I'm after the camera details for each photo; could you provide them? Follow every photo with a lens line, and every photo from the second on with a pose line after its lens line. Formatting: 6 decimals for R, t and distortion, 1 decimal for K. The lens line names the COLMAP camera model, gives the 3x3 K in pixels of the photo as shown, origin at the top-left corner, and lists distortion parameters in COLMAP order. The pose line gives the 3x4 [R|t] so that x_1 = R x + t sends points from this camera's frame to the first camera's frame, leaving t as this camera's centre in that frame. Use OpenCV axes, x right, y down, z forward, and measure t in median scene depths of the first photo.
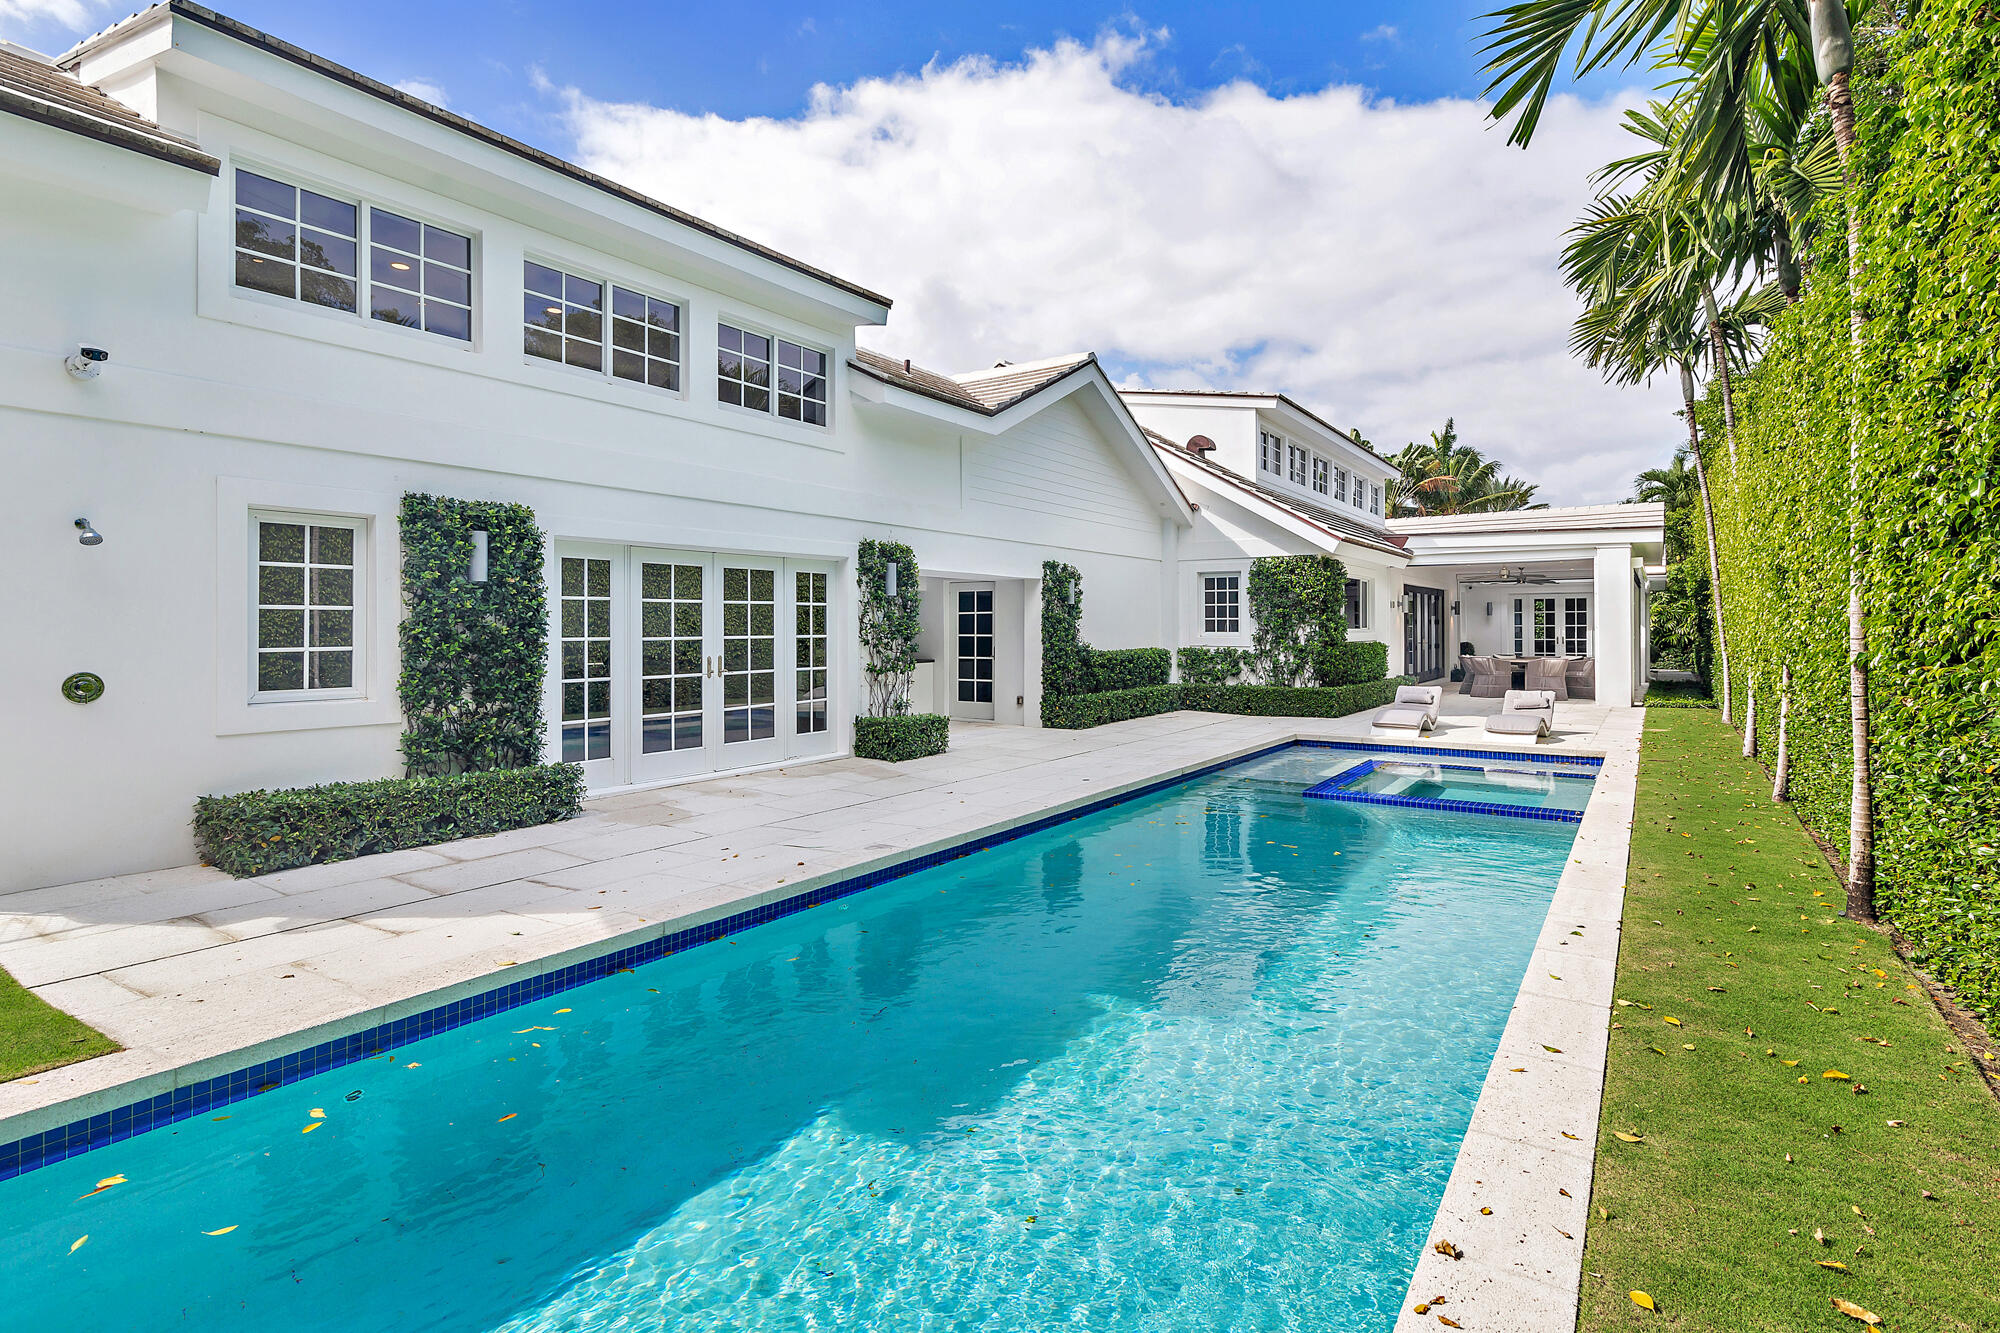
lens RADIAL K [[957.8, 0, 994.5], [0, 957.8, 633.6], [0, 0, 1]] dist [0.004527, 0.000355]
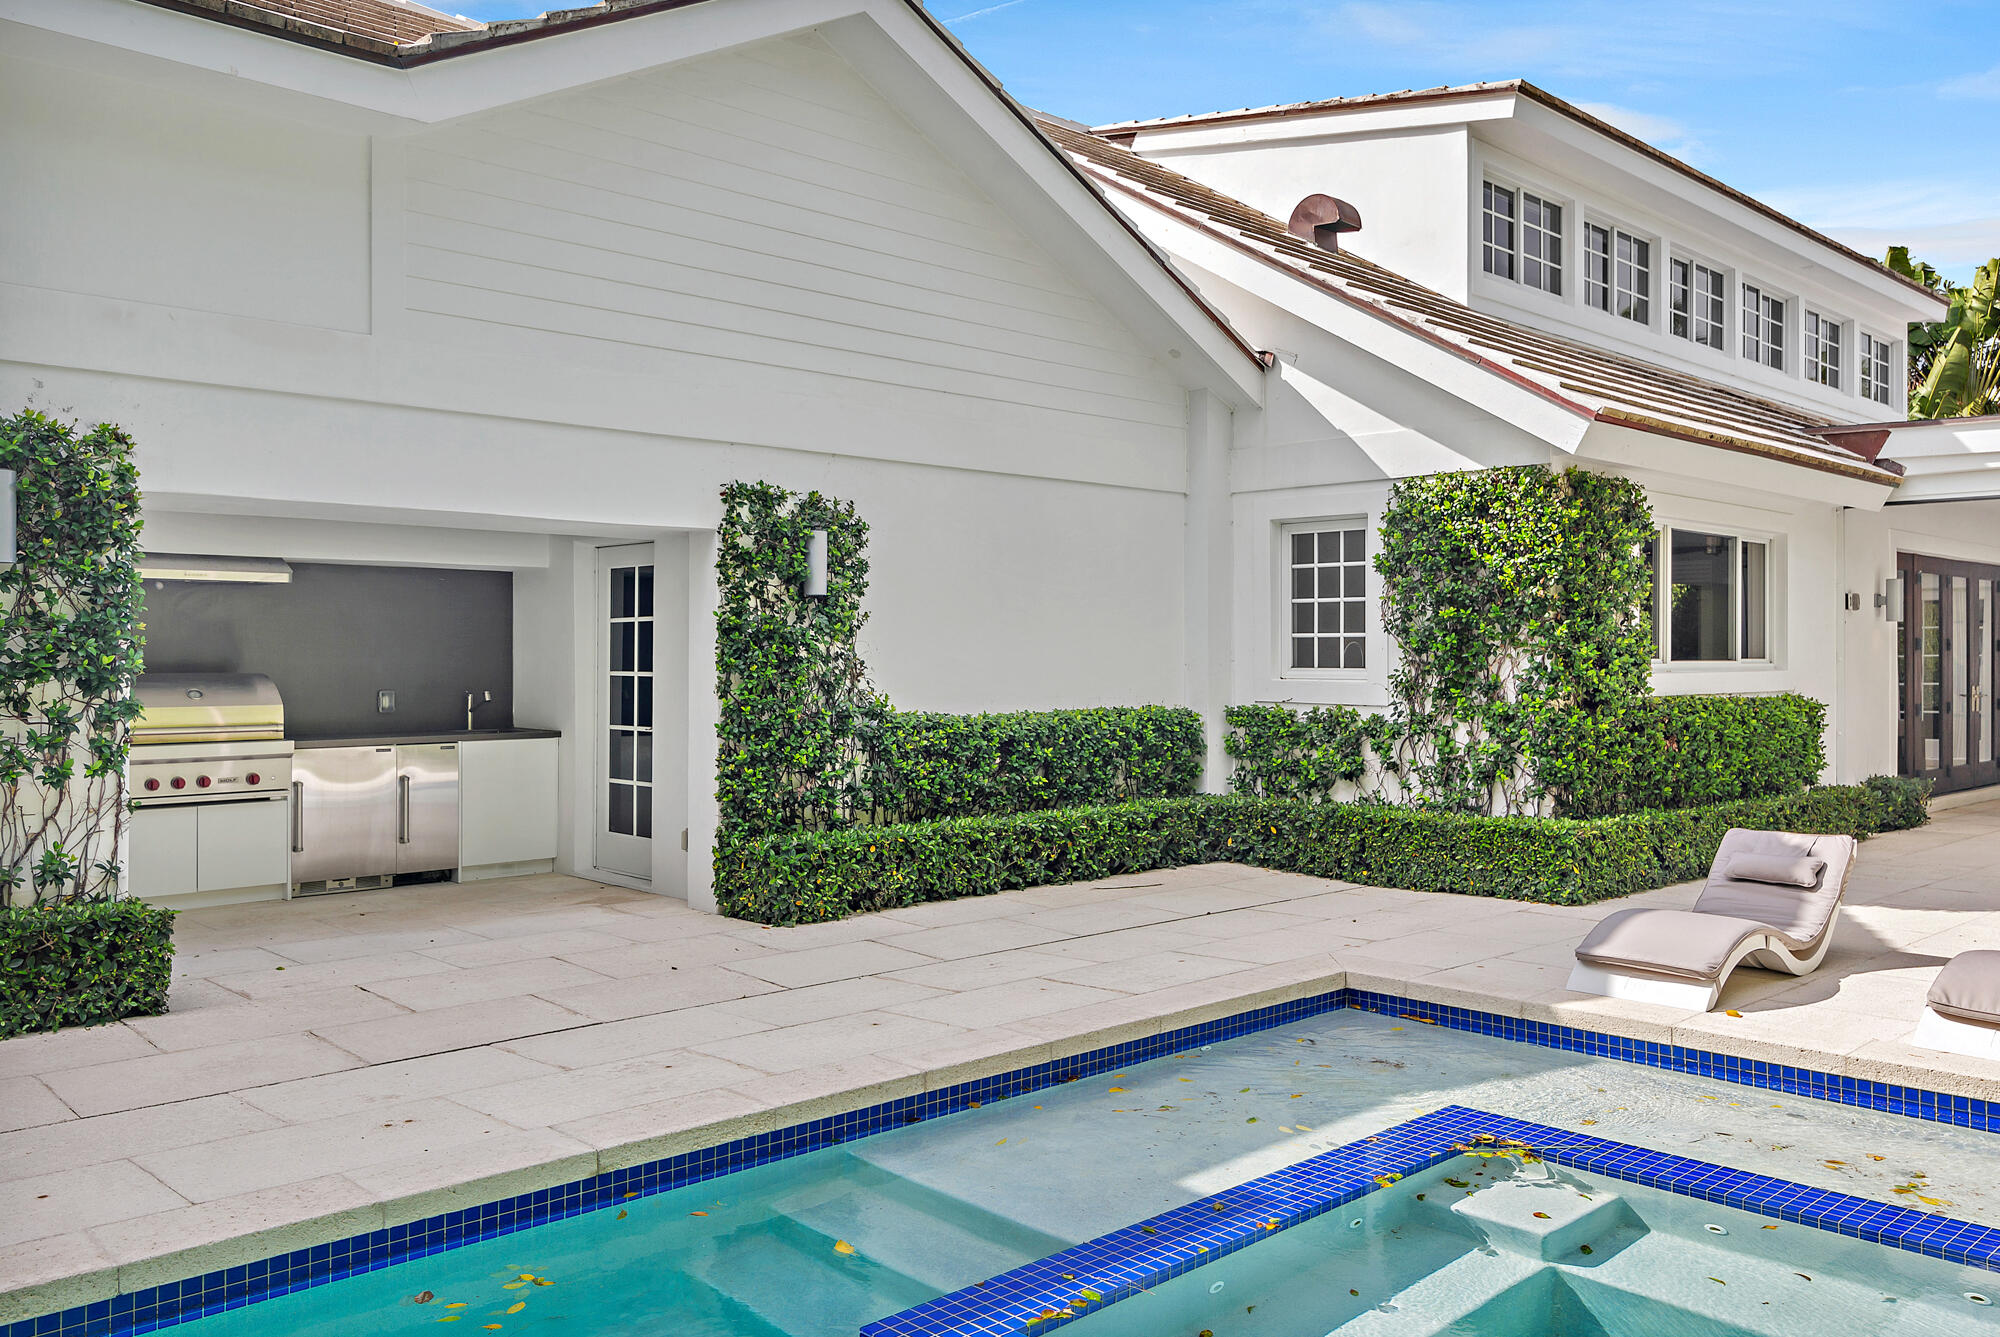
lens RADIAL K [[1505.2, 0, 1000.0], [0, 1505.2, 668.5], [0, 0, 1]] dist [0.001538, 0.000752]
pose [[0.974394, 0.005830, -0.224772, 0.252468], [-0.005118, 0.999980, 0.003754, -0.003227], [0.224790, -0.002507, 0.974404, 0.366773]]
